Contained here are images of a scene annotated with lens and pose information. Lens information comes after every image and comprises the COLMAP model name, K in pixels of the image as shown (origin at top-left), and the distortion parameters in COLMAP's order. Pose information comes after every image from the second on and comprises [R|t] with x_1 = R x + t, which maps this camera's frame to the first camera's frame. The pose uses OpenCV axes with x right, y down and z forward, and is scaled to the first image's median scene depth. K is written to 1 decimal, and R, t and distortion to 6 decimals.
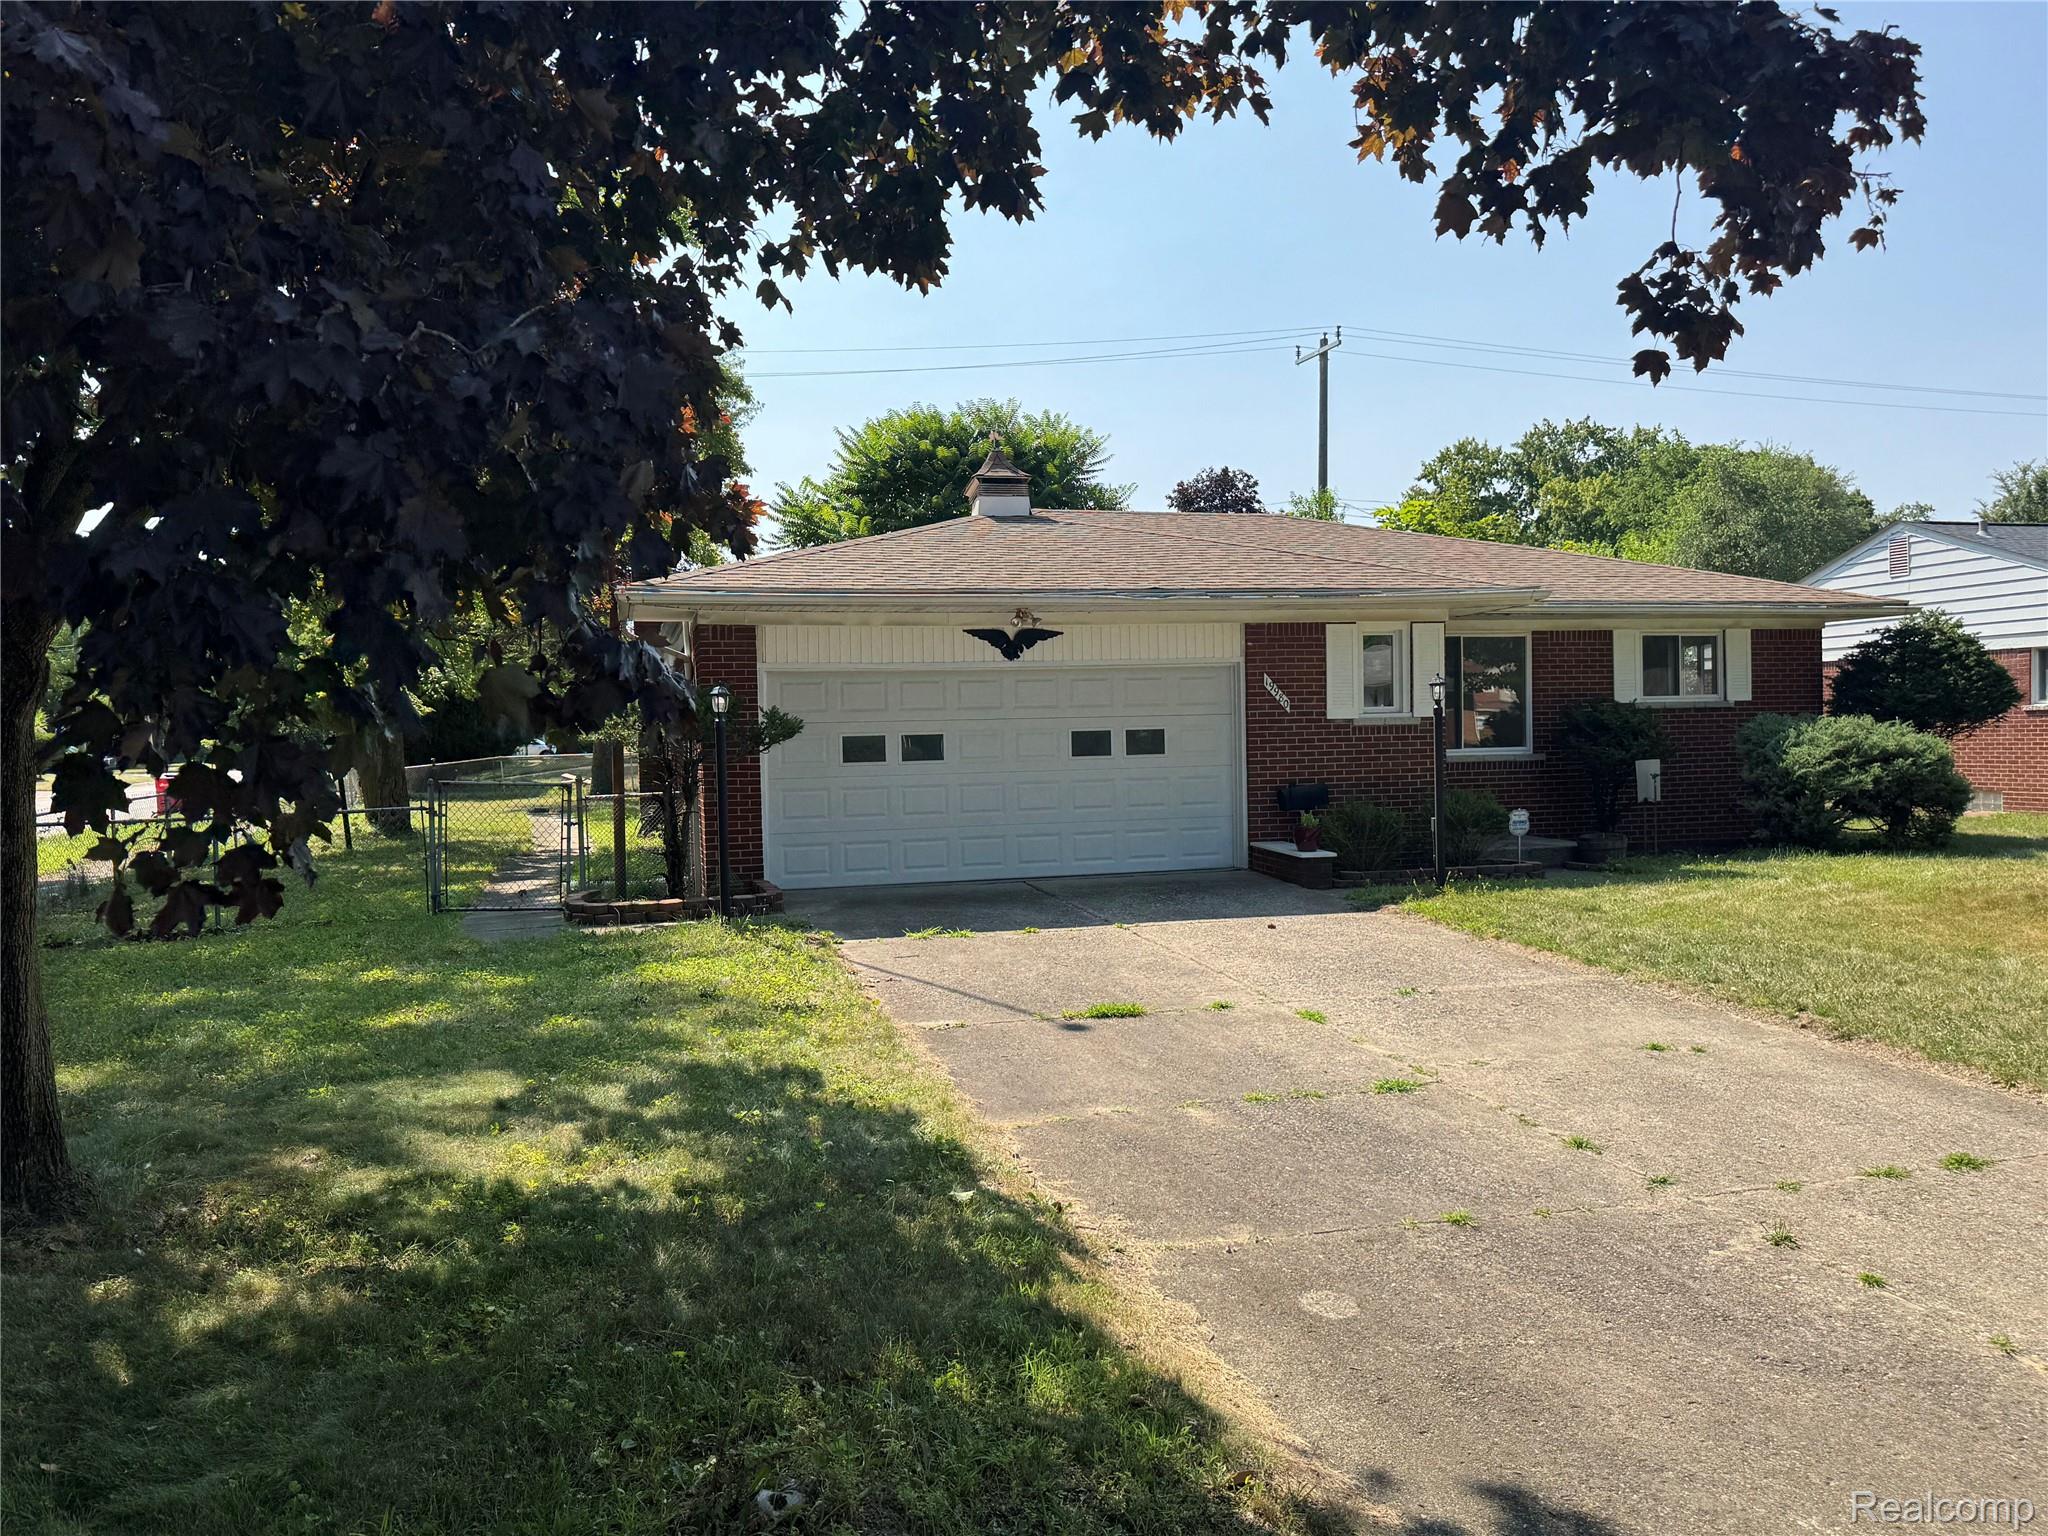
lens RADIAL K [[1568.7, 0, 992.1], [0, 1568.7, 771.3], [0, 0, 1]] dist [0.068541, -0.049491]
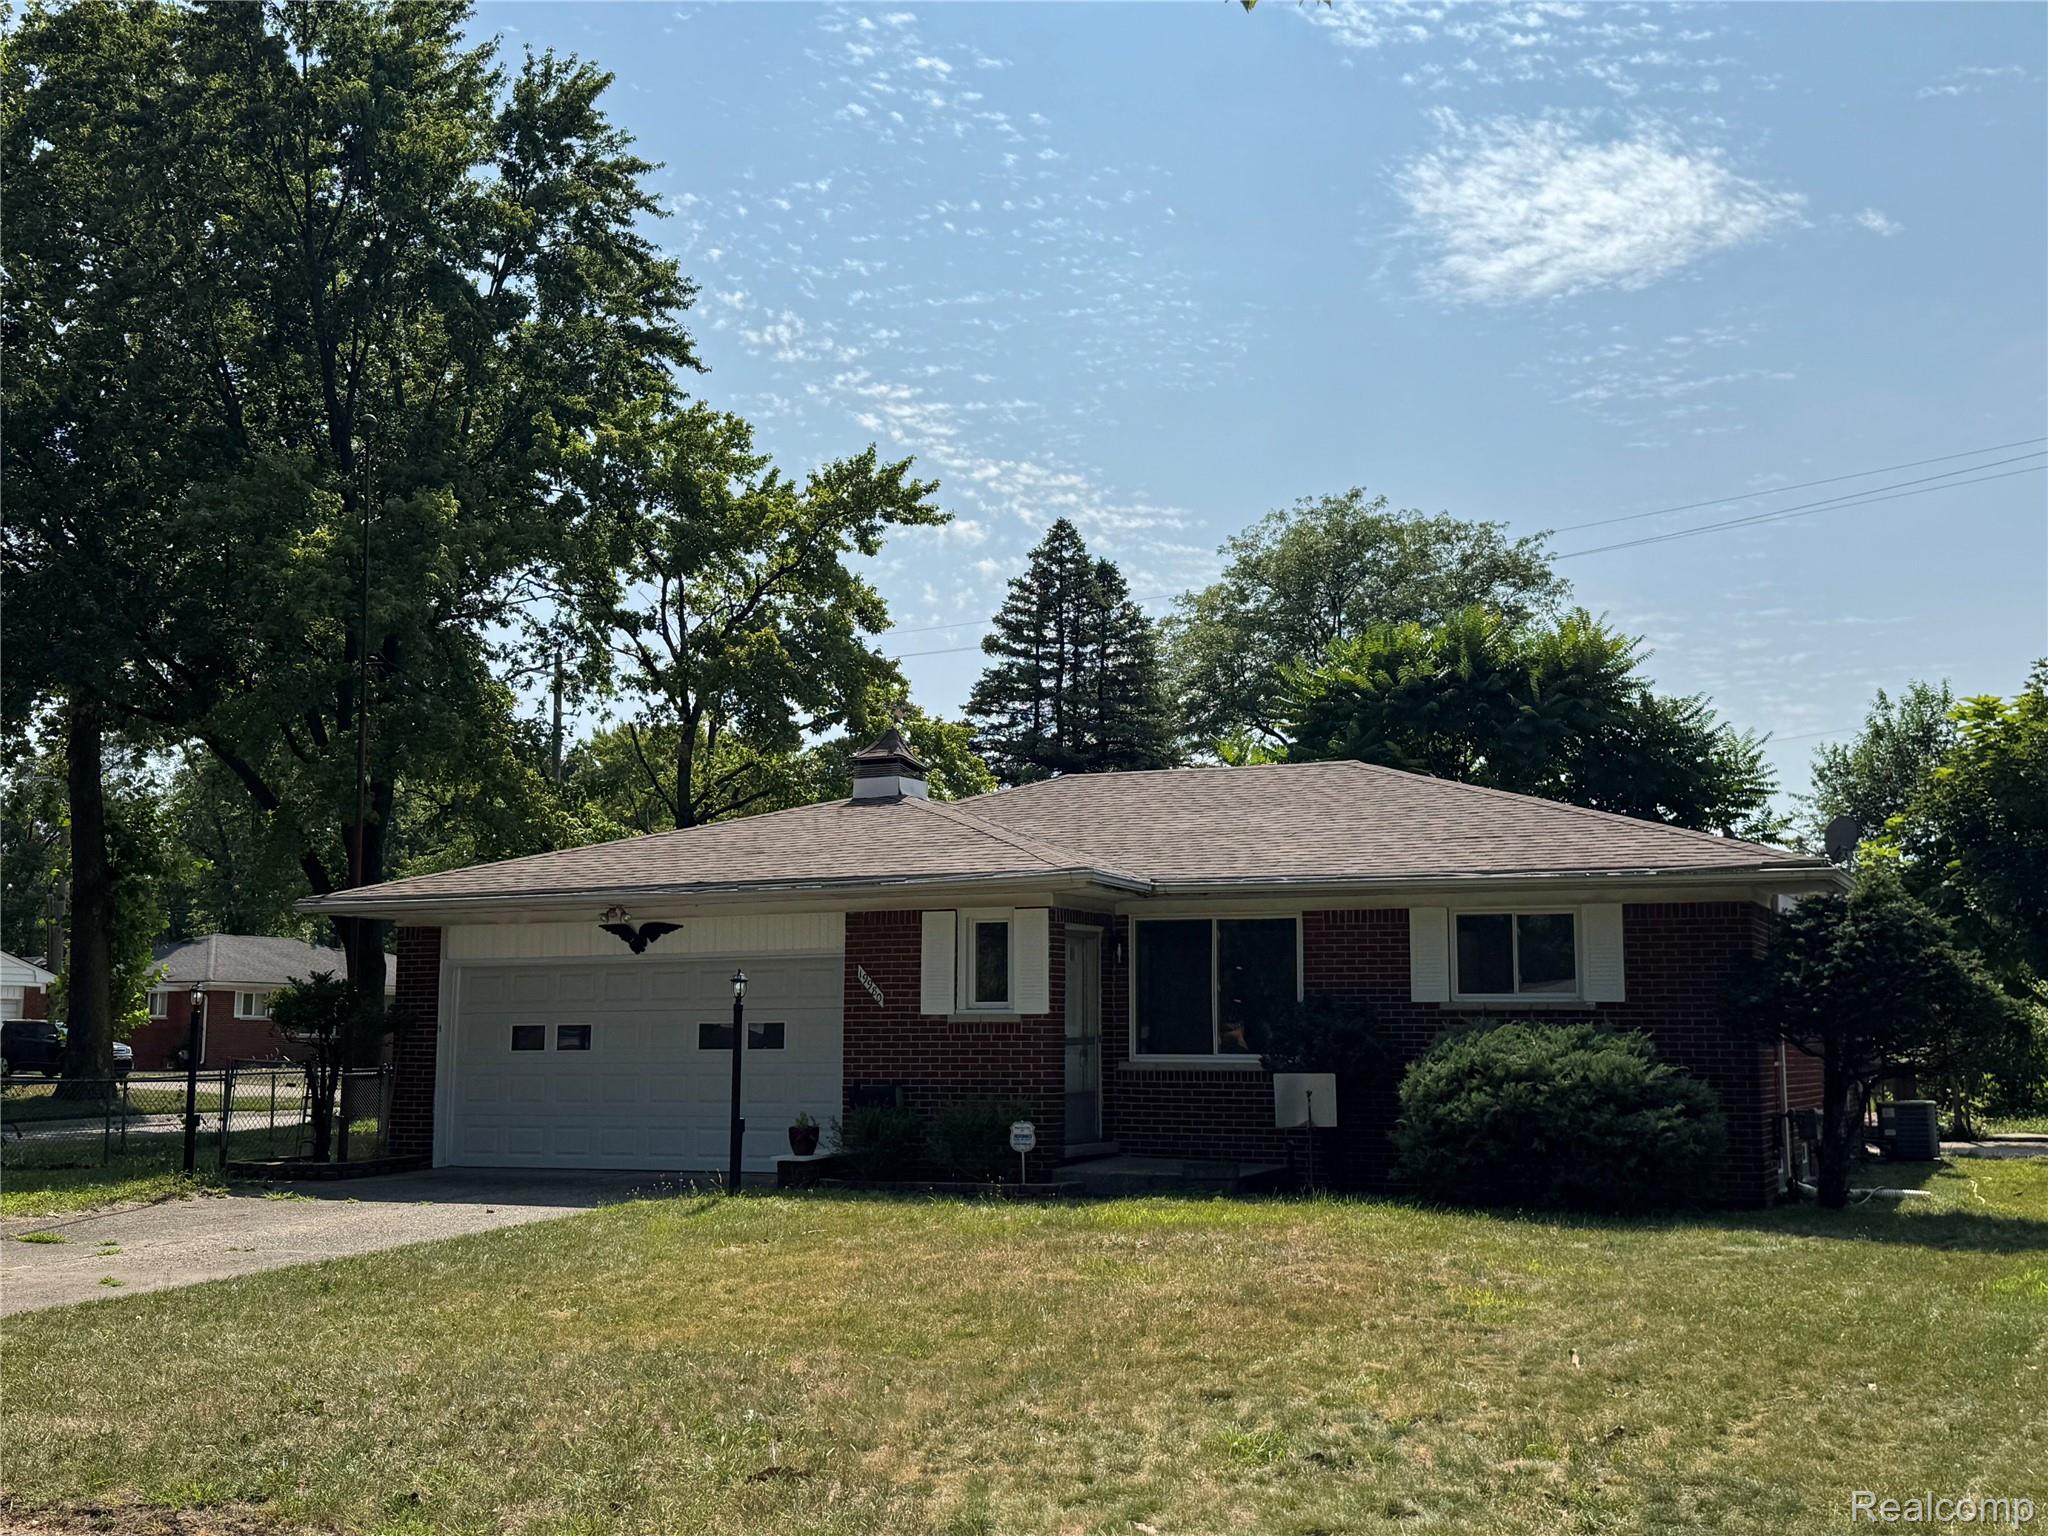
lens RADIAL K [[2129.9, 0, 1024.0], [0, 2129.9, 777.4], [0, 0, 1]] dist [0.126922, 0.000000]
pose [[0.770081, -0.055997, -0.635483, 1.234810], [-0.032038, 0.991489, -0.126191, -0.017741], [0.637141, 0.117536, 0.761733, 0.083325]]
